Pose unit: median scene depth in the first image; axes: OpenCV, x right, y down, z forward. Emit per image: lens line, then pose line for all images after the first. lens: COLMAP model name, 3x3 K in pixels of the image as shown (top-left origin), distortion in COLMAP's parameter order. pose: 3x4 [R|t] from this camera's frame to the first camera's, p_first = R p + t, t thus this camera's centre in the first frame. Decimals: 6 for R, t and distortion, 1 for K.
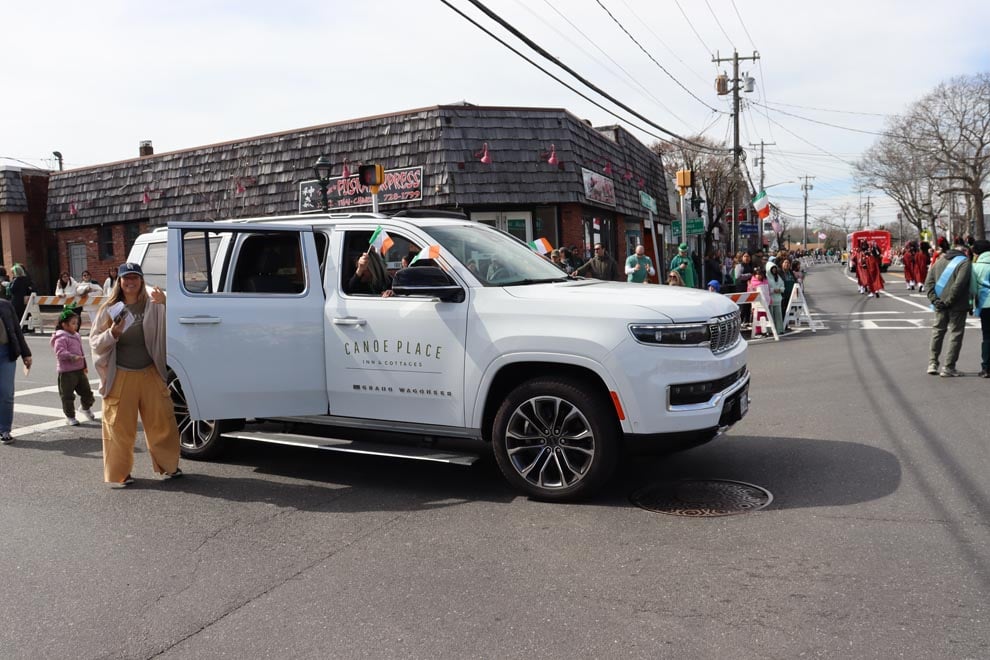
lens RADIAL K [[824.3, 0, 504.5], [0, 824.3, 318.5], [0, 0, 1]] dist [-0.174364, 0.158674]
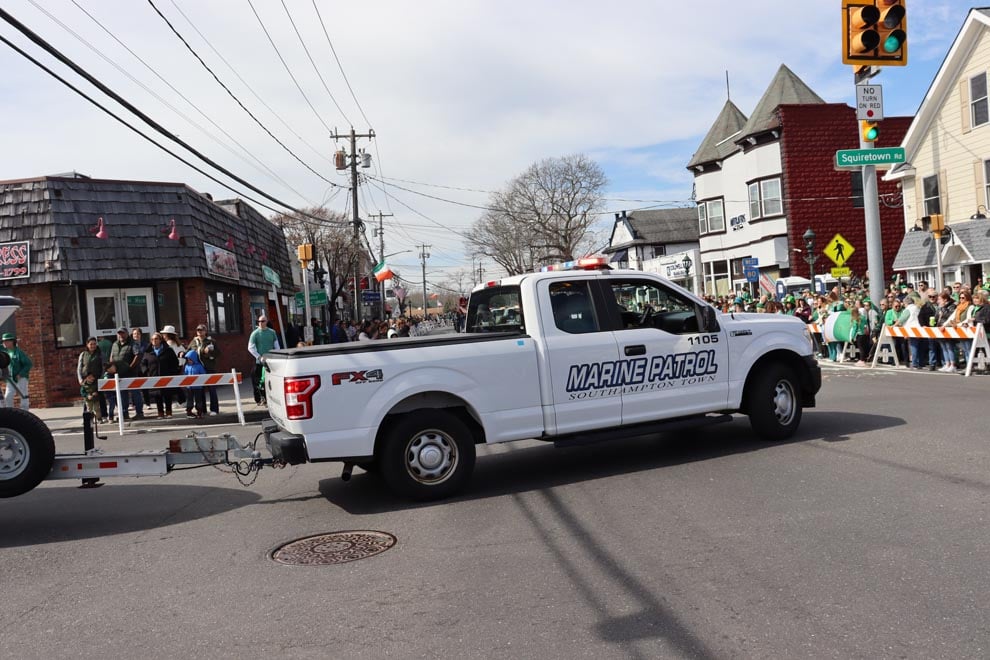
lens RADIAL K [[824.3, 0, 508.6], [0, 824.3, 330.4], [0, 0, 1]] dist [-0.174364, 0.158674]
pose [[0.898303, -0.035638, 0.437928, -0.005257], [0.065302, 0.996464, -0.052861, -0.000571], [-0.434496, 0.076083, 0.897454, -0.034567]]
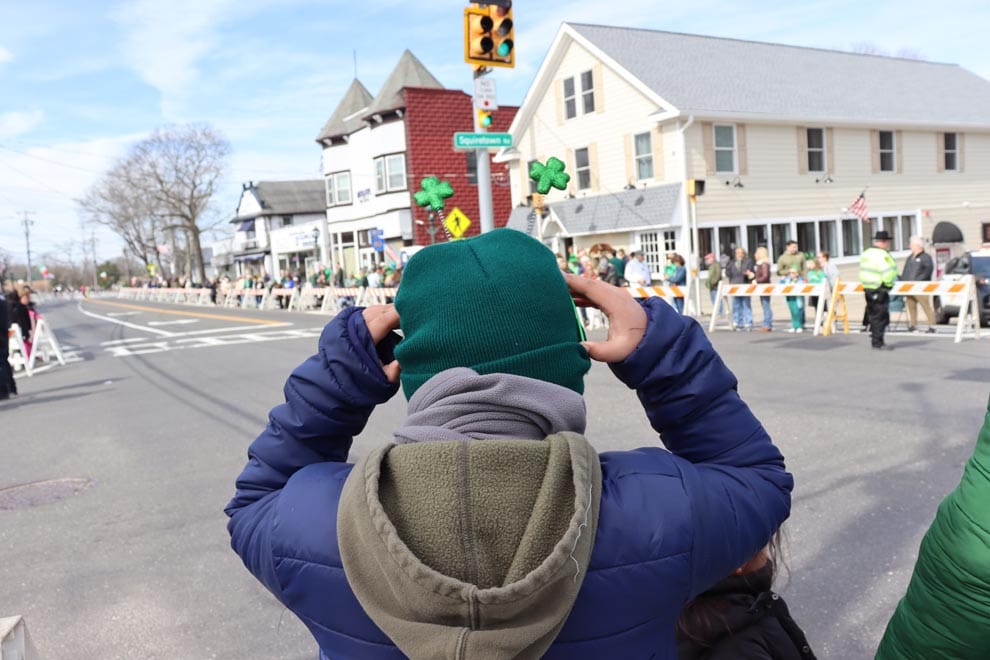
lens RADIAL K [[824.3, 0, 513.8], [0, 824.3, 354.4], [0, 0, 1]] dist [-0.174364, 0.158674]
pose [[0.607273, -0.096981, 0.788552, -0.066709], [0.095224, 0.994252, 0.048945, 0.008268], [-0.788766, 0.045366, 0.613017, -0.079797]]
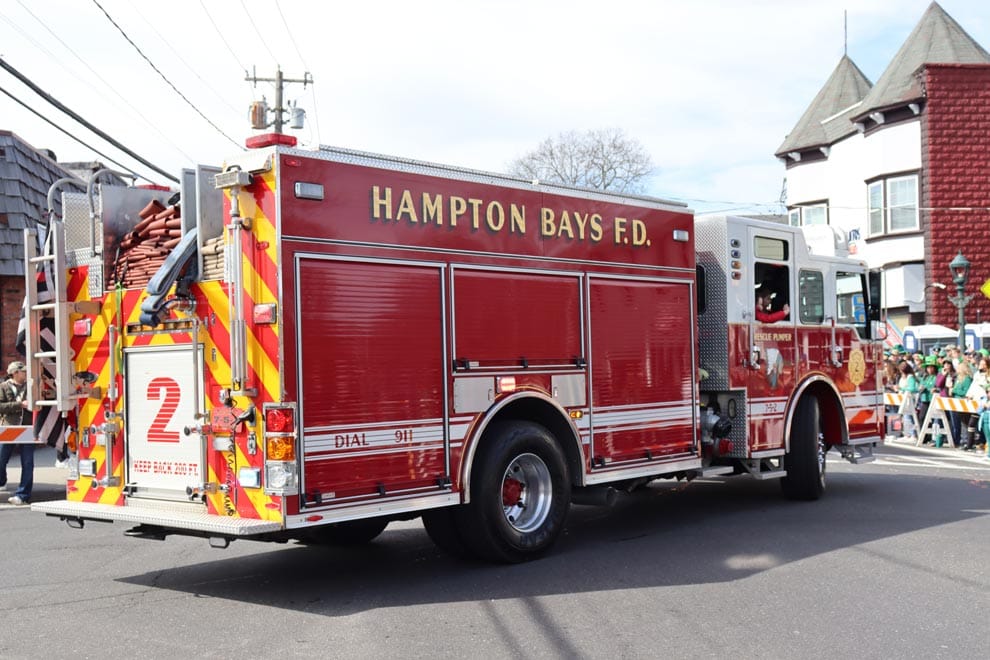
lens RADIAL K [[1215.3, 0, 505.8], [0, 1215.3, 329.8], [0, 0, 1]] dist [0.026188, 0.000000]
pose [[0.895657, 0.032454, 0.443561, -0.000301], [0.011666, 0.995276, -0.096380, -0.001179], [-0.444593, 0.091498, 0.891047, -0.026451]]
